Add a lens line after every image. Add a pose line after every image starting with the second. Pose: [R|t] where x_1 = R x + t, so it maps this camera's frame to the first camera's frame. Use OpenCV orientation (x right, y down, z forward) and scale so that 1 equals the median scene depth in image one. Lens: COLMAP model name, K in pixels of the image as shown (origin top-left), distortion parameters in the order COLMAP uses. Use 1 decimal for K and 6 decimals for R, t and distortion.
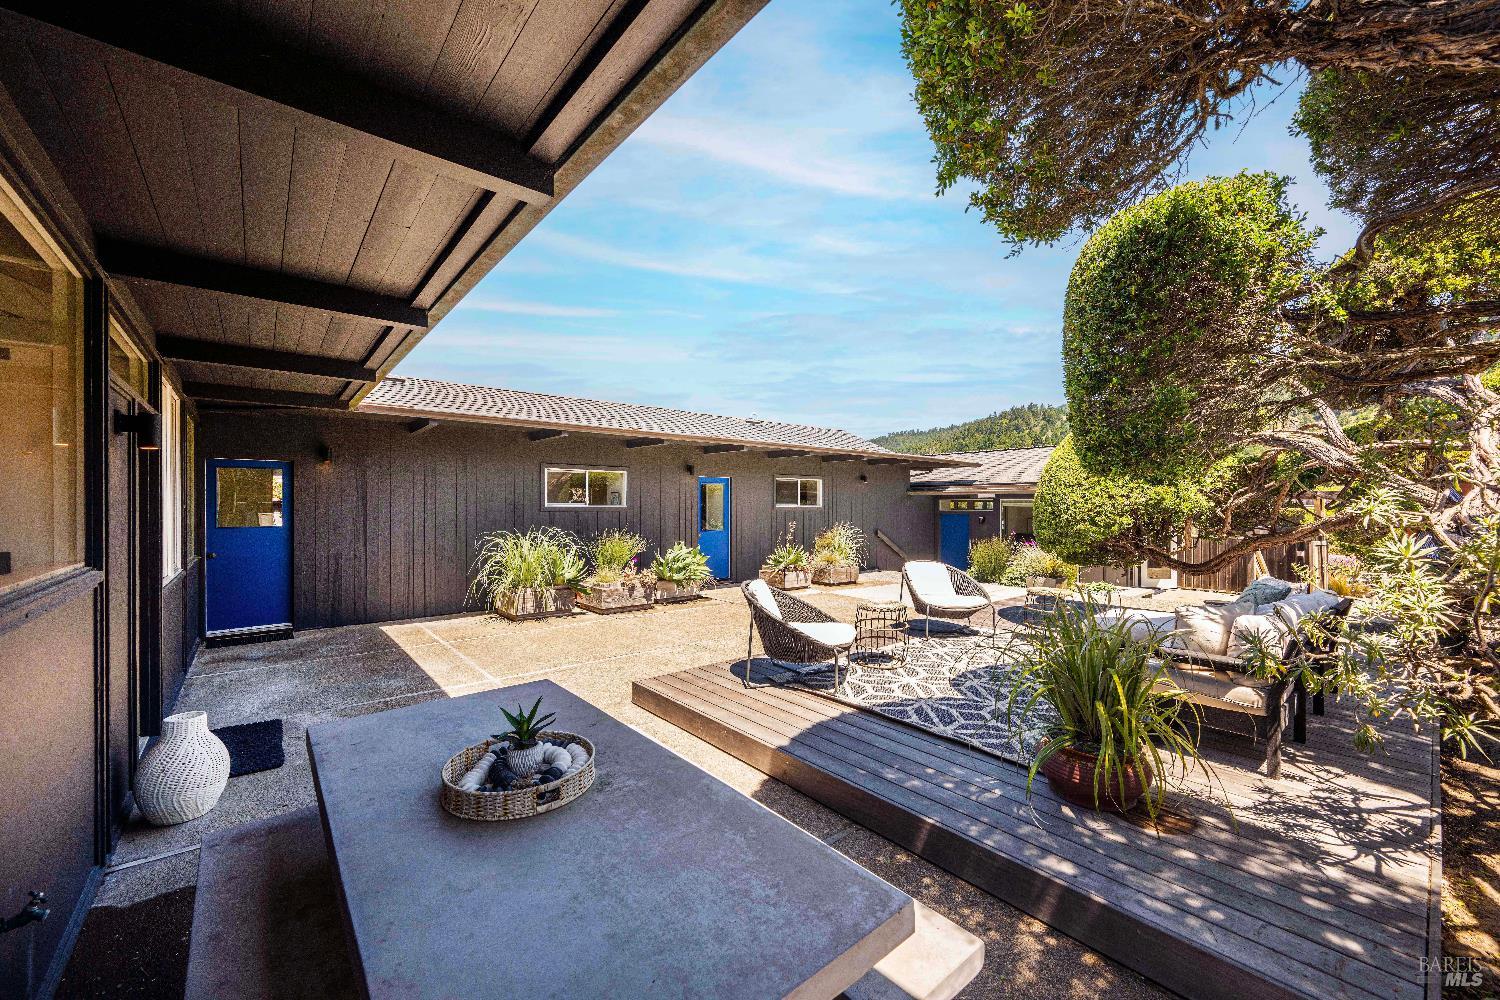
lens RADIAL K [[580.8, 0, 752.0], [0, 580.8, 501.3], [0, 0, 1]] dist [-0.000824, -0.000361]
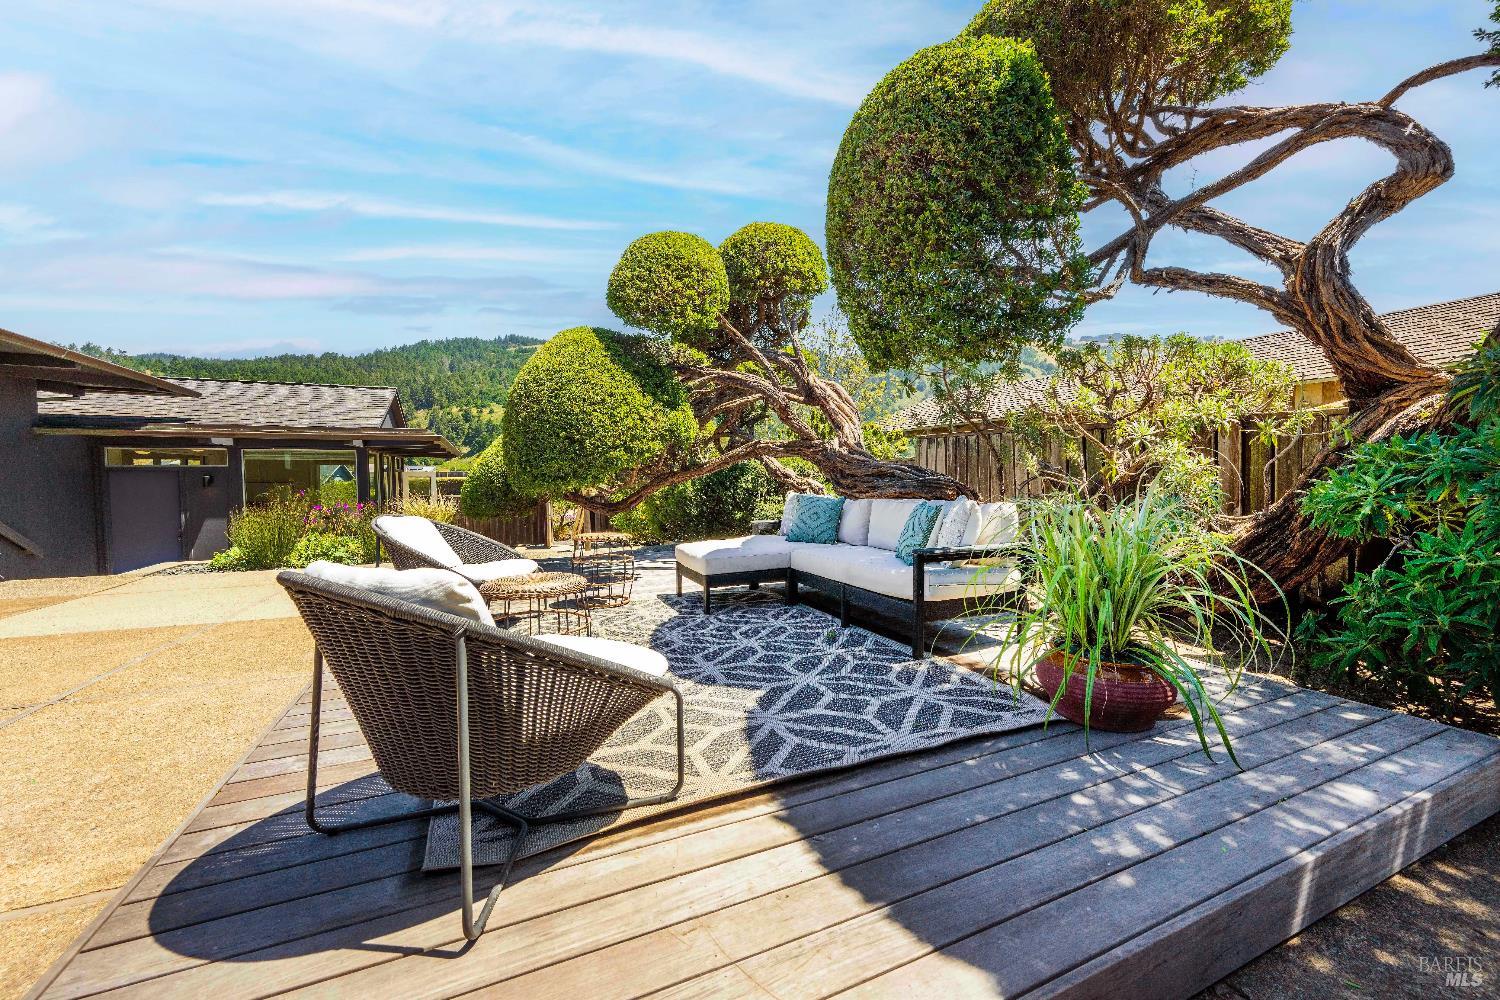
lens RADIAL K [[586.5, 0, 753.1], [0, 586.5, 493.1], [0, 0, 1]] dist [0.001938, -0.000434]
pose [[0.283059, -0.032592, 0.958549, -0.254423], [0.004538, 0.999457, 0.032643, 0.112150], [-0.959092, -0.004890, 0.283053, 0.894441]]
